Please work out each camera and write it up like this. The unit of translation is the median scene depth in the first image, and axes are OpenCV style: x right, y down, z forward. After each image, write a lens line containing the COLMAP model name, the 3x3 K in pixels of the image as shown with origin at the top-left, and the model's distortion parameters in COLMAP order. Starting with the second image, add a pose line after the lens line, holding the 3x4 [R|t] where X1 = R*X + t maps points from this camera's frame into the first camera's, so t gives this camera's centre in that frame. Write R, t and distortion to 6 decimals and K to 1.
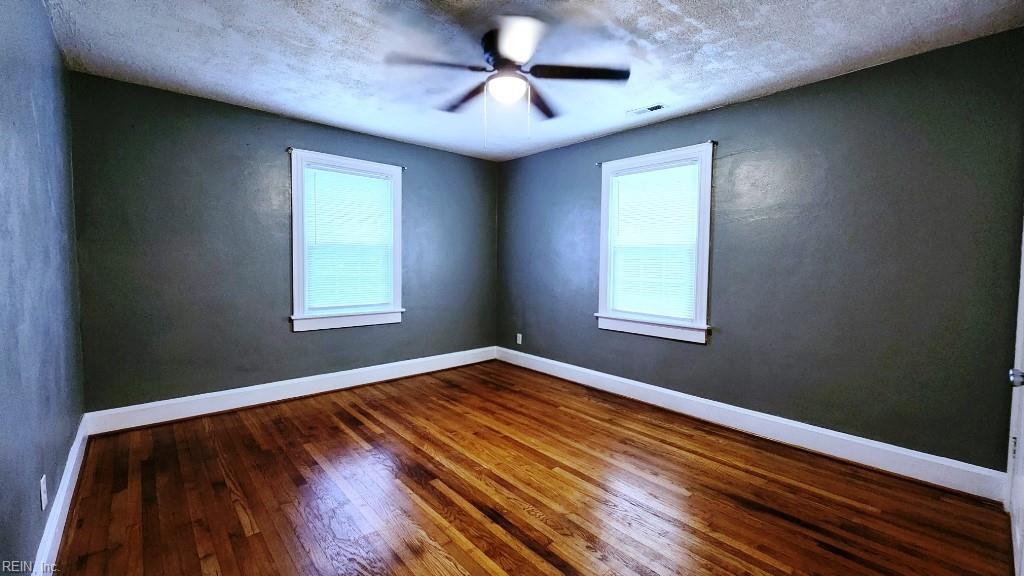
lens RADIAL K [[413.1, 0, 512.0], [0, 413.1, 288.0], [0, 0, 1]] dist [-0.000264, -0.000072]
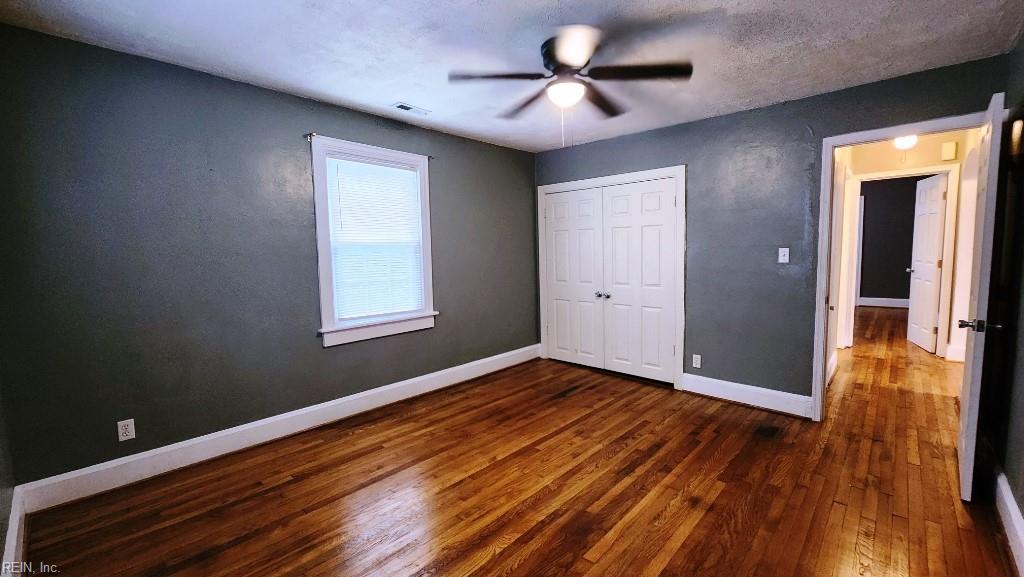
lens RADIAL K [[419.8, 0, 508.7], [0, 419.8, 286.7], [0, 0, 1]] dist [0.000831, 0.000003]
pose [[-0.085177, -0.096606, 0.991671, -0.830444], [0.078685, 0.991528, 0.103351, -0.098461], [-0.993254, 0.086833, -0.076854, 0.975026]]
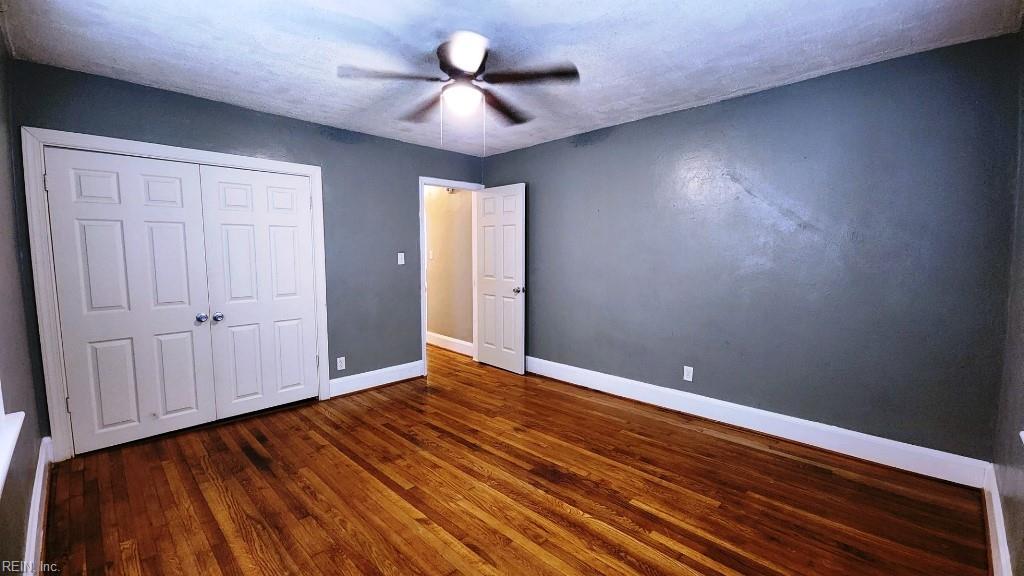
lens RADIAL K [[419.8, 0, 508.7], [0, 419.8, 286.2], [0, 0, 1]] dist [0.000831, 0.000003]
pose [[-0.997995, -0.002918, -0.063230, -0.048960], [-0.012258, 0.988936, 0.147833, -0.134520], [0.062099, 0.148312, -0.986989, 1.629306]]
